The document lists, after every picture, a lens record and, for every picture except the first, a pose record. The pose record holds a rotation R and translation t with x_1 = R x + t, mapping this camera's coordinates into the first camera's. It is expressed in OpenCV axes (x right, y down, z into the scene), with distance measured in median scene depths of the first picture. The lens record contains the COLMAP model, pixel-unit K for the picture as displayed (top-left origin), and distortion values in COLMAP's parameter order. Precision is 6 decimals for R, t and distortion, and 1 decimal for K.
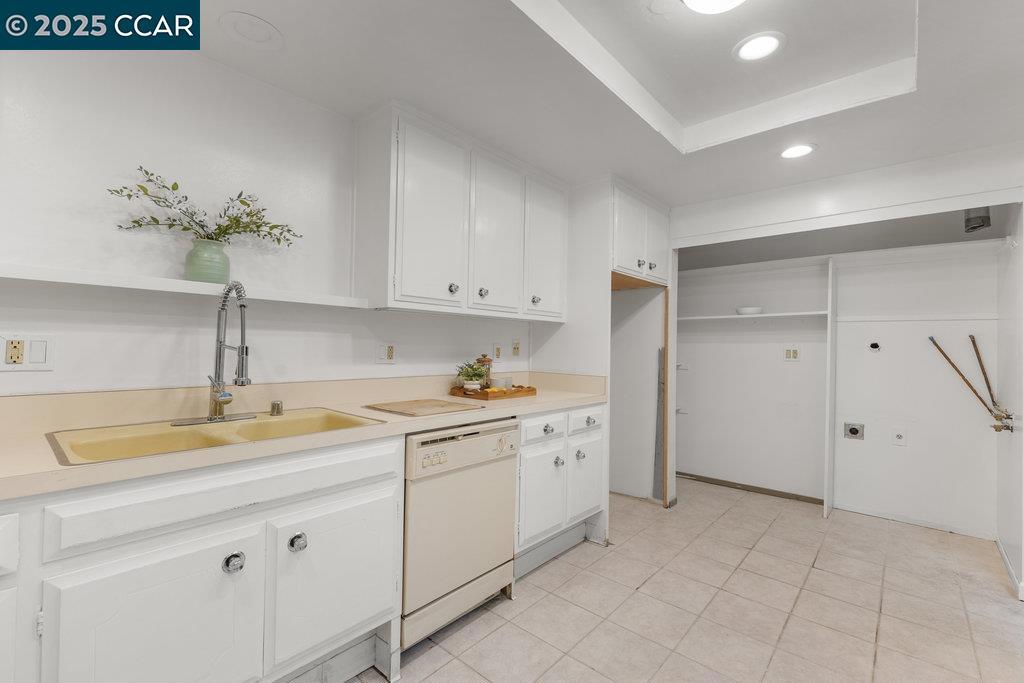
lens RADIAL K [[446.8, 0, 515.8], [0, 446.8, 342.7], [0, 0, 1]] dist [0.017050, -0.002441]
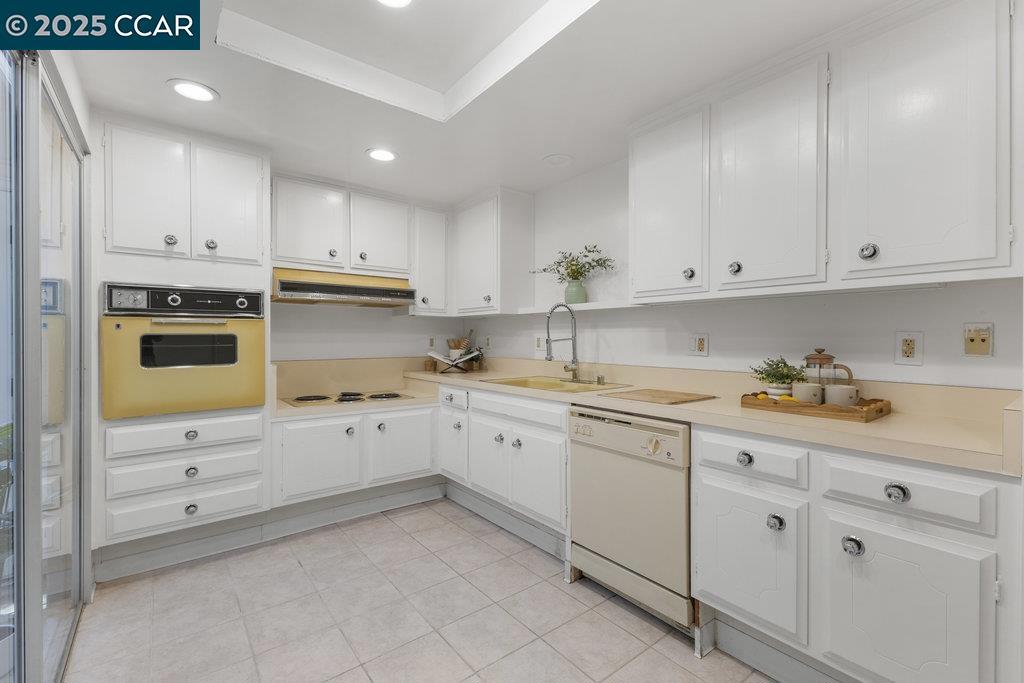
lens RADIAL K [[446.8, 0, 516.1], [0, 446.8, 338.3], [0, 0, 1]] dist [0.017050, -0.002441]
pose [[-0.183865, -0.016161, -0.982819, 0.842057], [0.004851, 0.999838, -0.017349, 0.025132], [0.982939, -0.007957, -0.183757, 0.836848]]
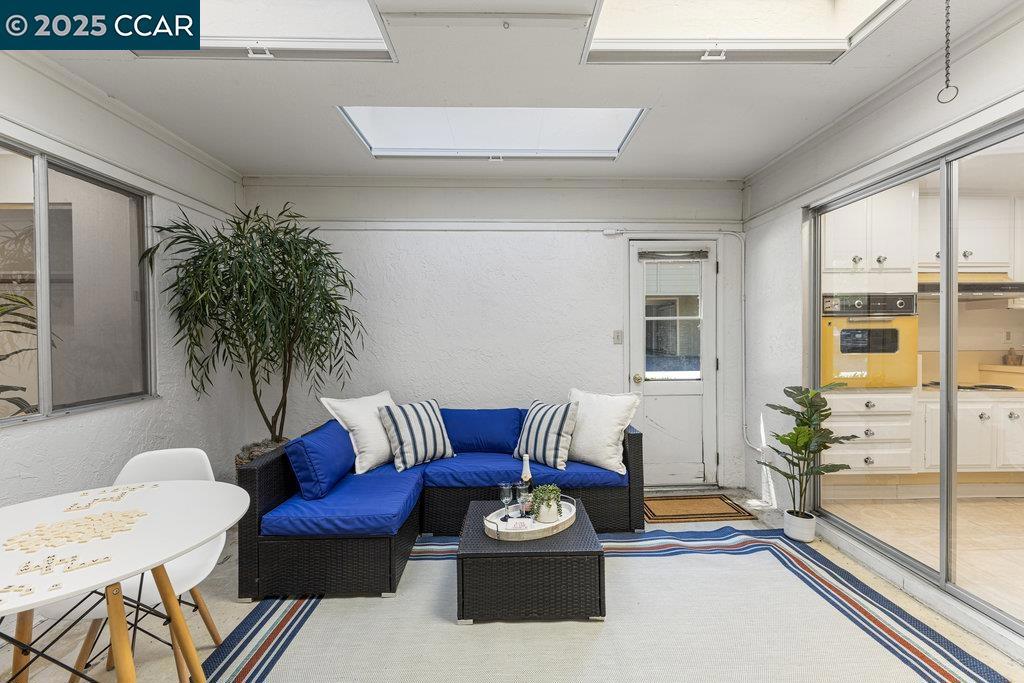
lens RADIAL K [[446.8, 0, 516.3], [0, 446.8, 339.8], [0, 0, 1]] dist [0.017050, -0.002441]
pose [[-0.731356, -0.005201, -0.681977, 1.699767], [-0.001126, 0.999979, -0.006420, 0.037188], [0.681995, -0.003928, -0.731346, 0.172845]]
